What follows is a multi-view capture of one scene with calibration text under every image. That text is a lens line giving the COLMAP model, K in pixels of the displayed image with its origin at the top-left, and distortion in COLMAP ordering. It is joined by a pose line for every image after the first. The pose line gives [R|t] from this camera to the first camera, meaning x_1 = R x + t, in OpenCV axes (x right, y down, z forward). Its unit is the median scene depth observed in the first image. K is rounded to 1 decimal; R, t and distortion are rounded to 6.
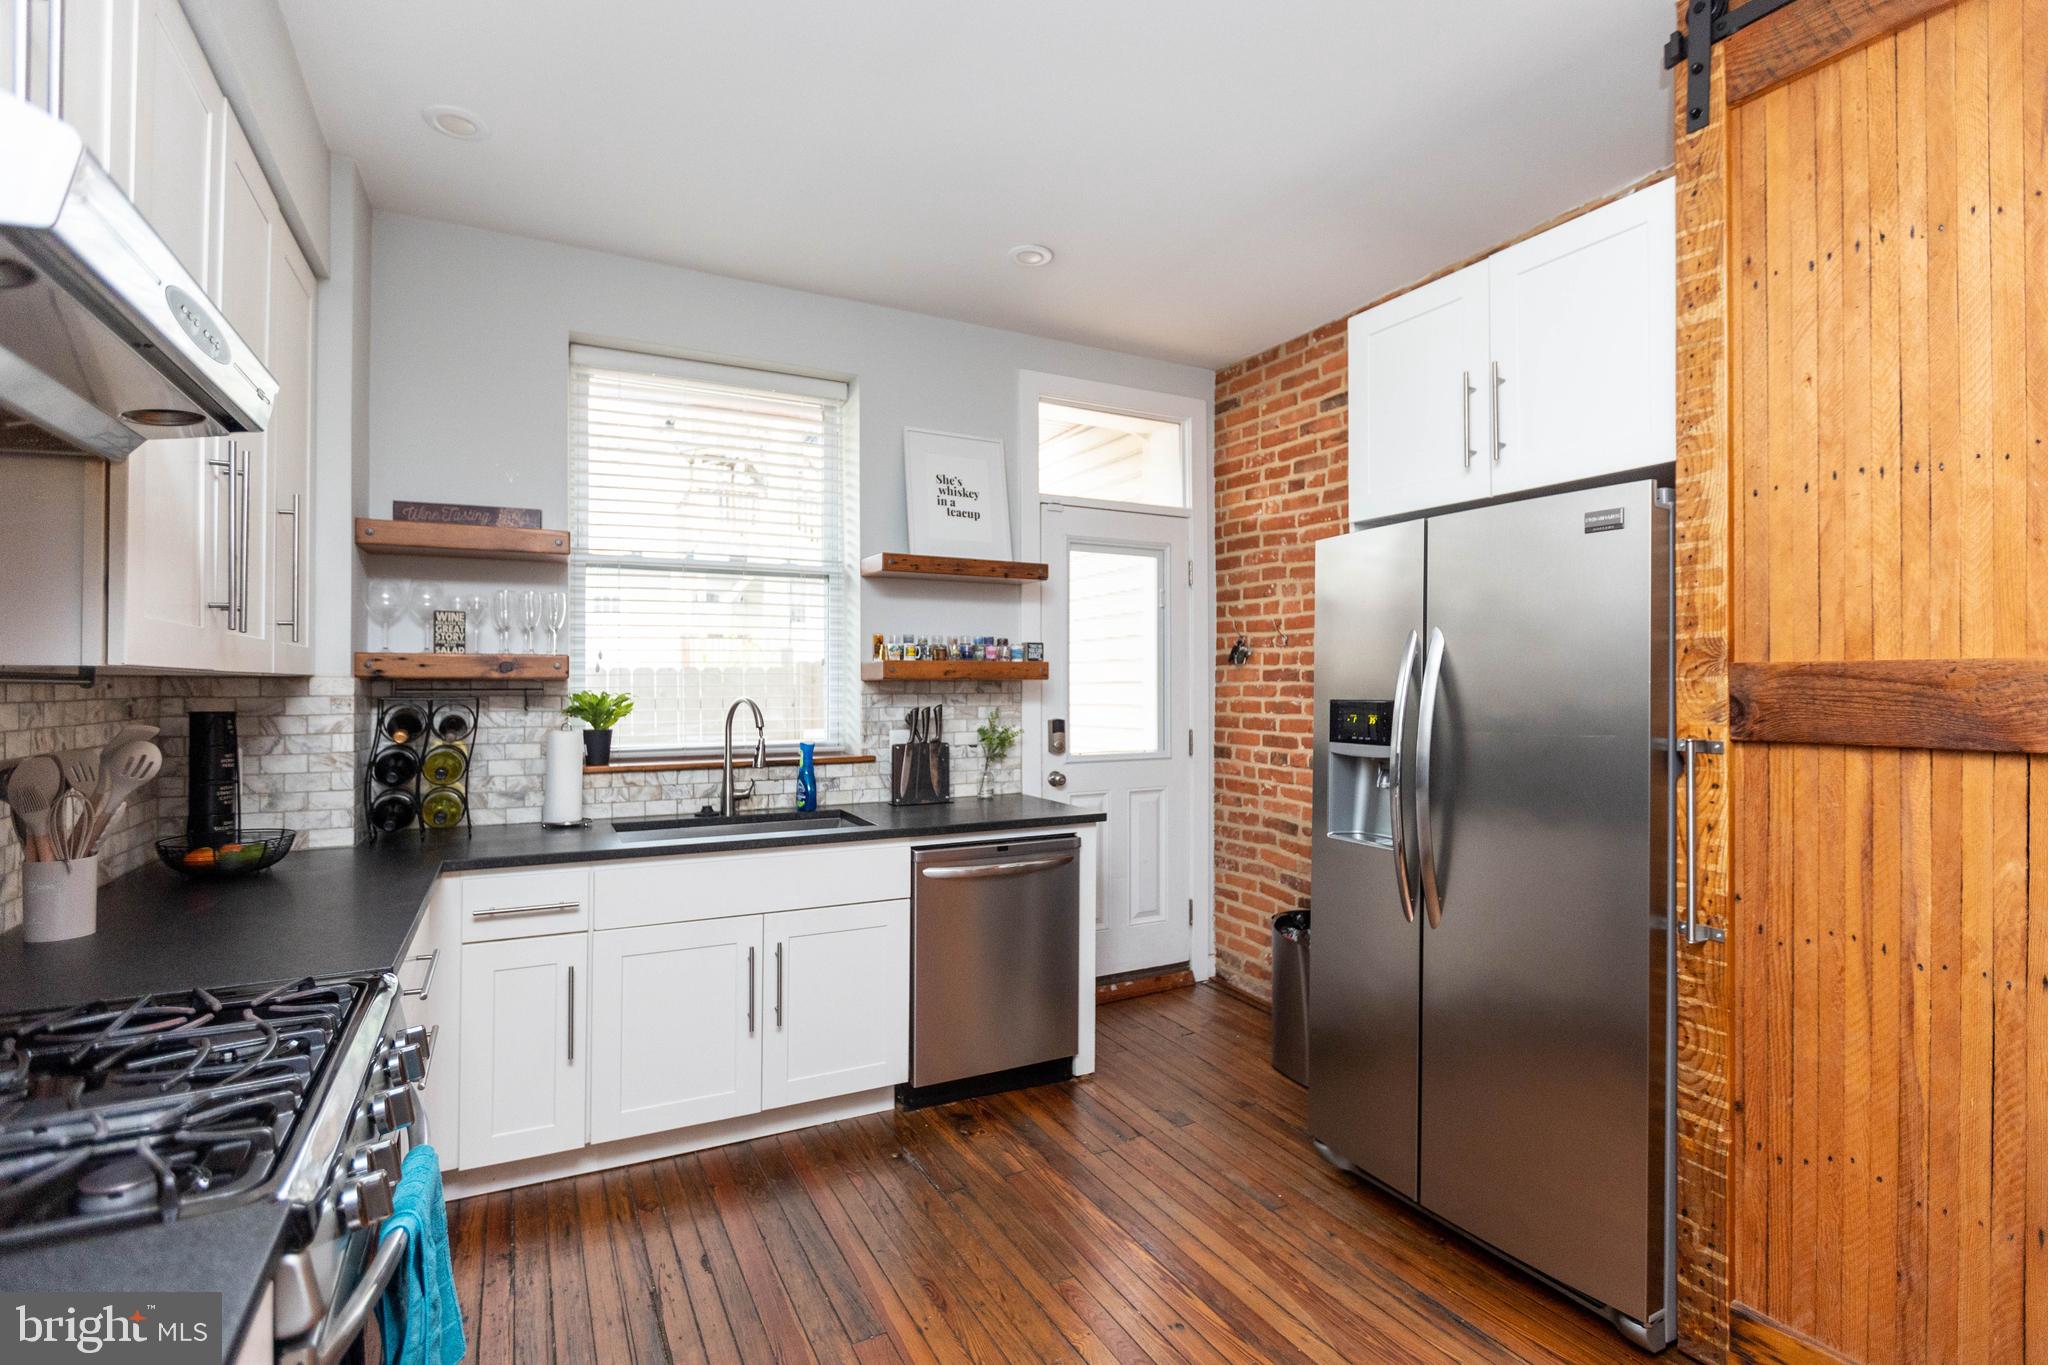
lens RADIAL K [[945.8, 0, 1030.9], [0, 945.8, 678.3], [0, 0, 1]] dist [-0.001421, 0.000824]
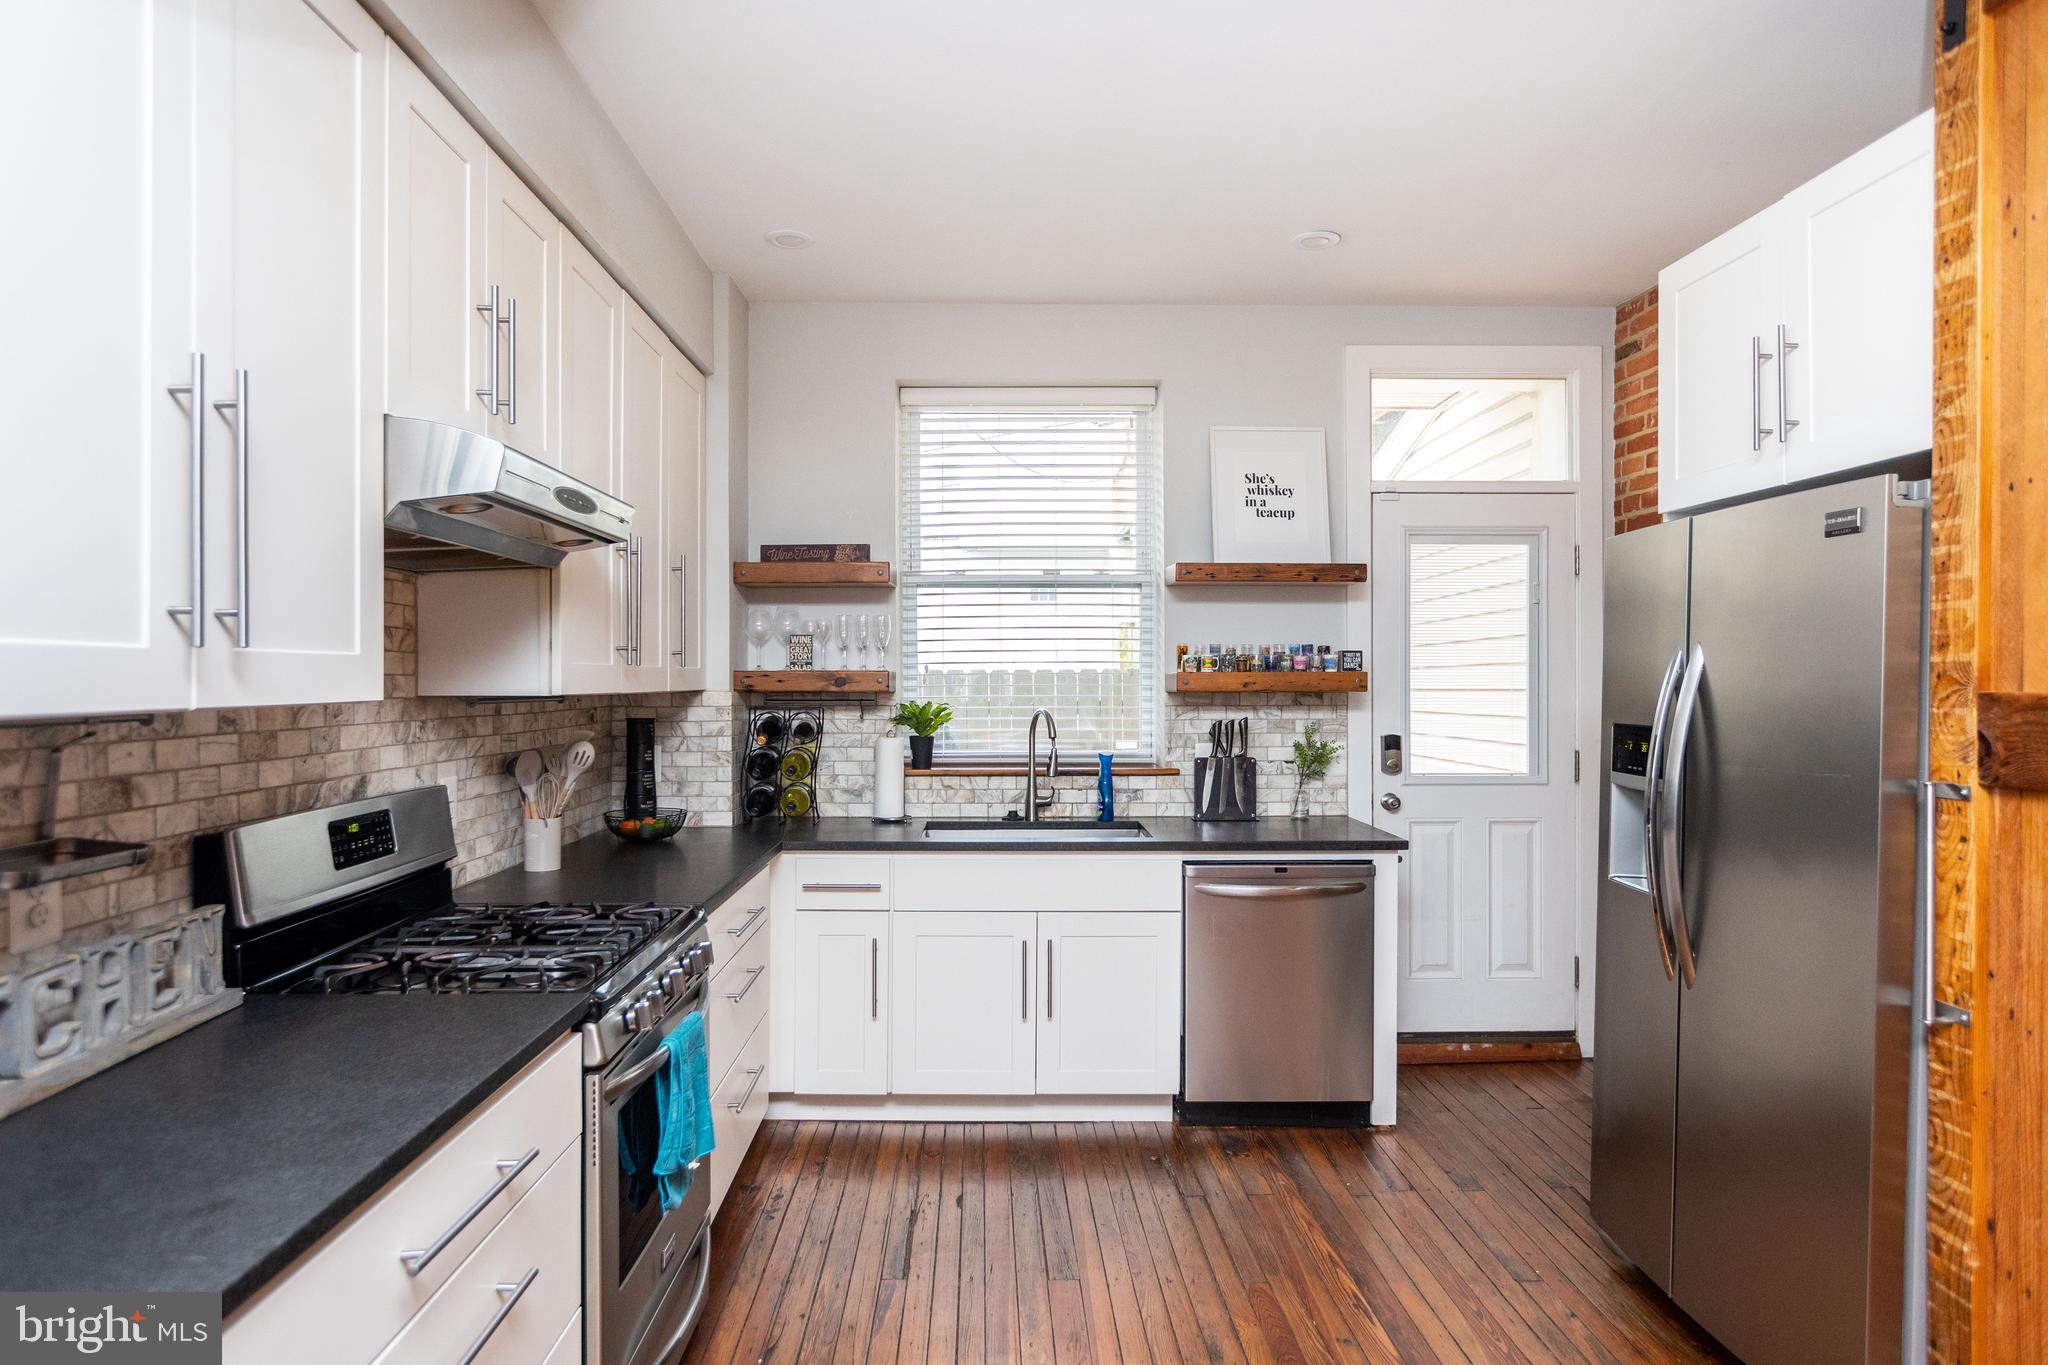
lens RADIAL K [[1174.6, 0, 1023.1], [0, 1174.6, 686.9], [0, 0, 1]] dist [0.017567, -0.004151]
pose [[0.895798, 0.003435, -0.444448, 0.274572], [0.002504, 0.999915, 0.012776, -0.022203], [0.444454, -0.012558, 0.895714, -0.188723]]
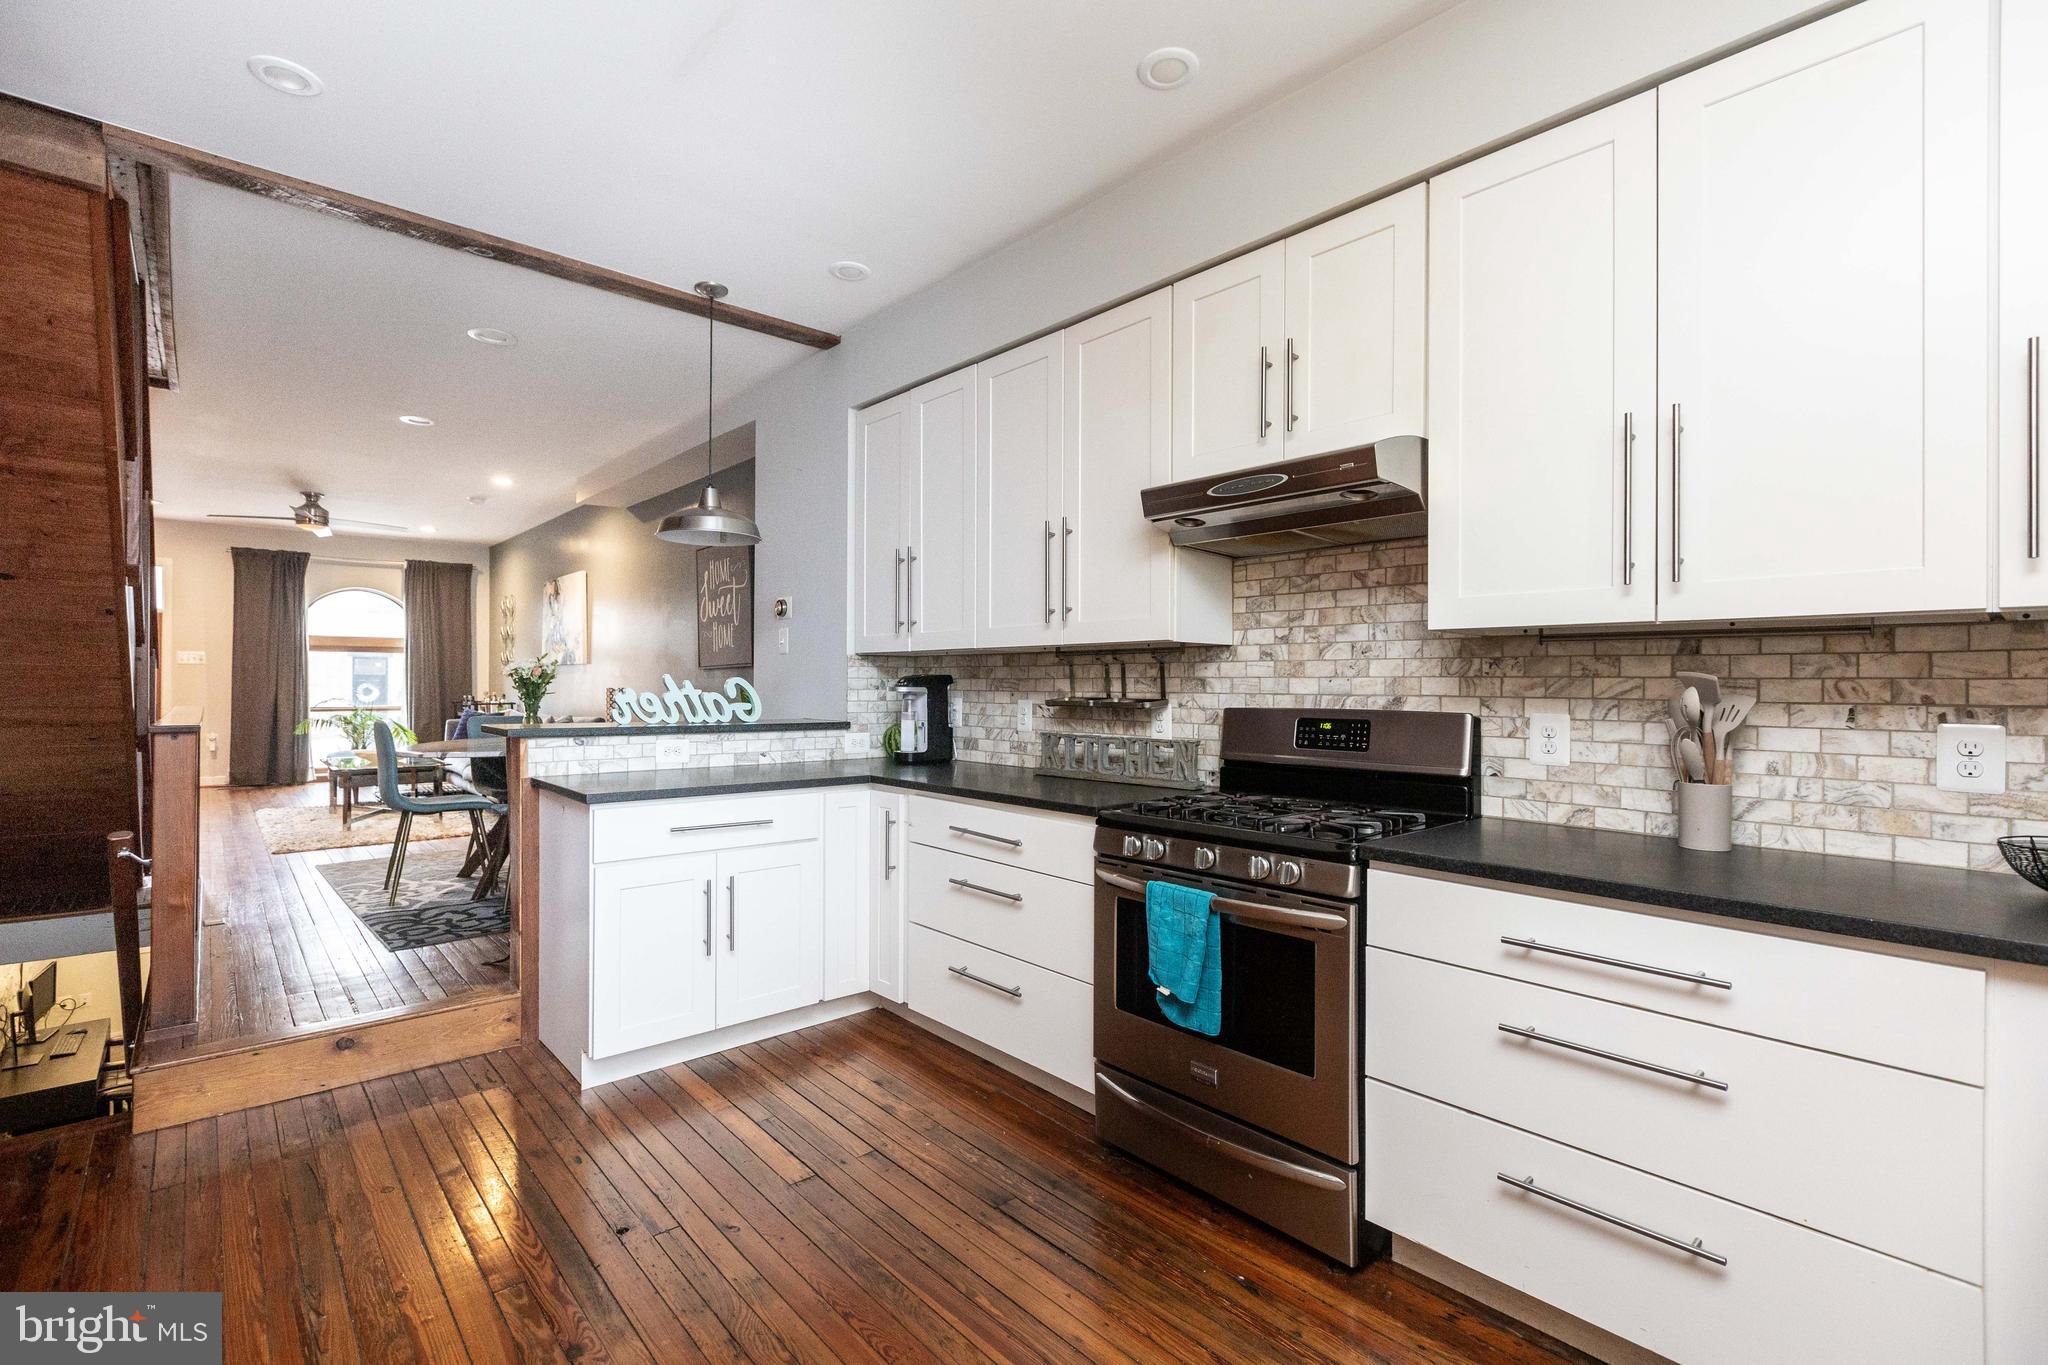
lens RADIAL K [[933.4, 0, 1027.3], [0, 933.4, 684.5], [0, 0, 1]] dist [0.005829, -0.002251]
pose [[-0.971063, -0.005973, -0.238748, 0.052710], [-0.004405, 0.999965, -0.007101, 0.043469], [0.238782, -0.005844, -0.971056, 1.080061]]
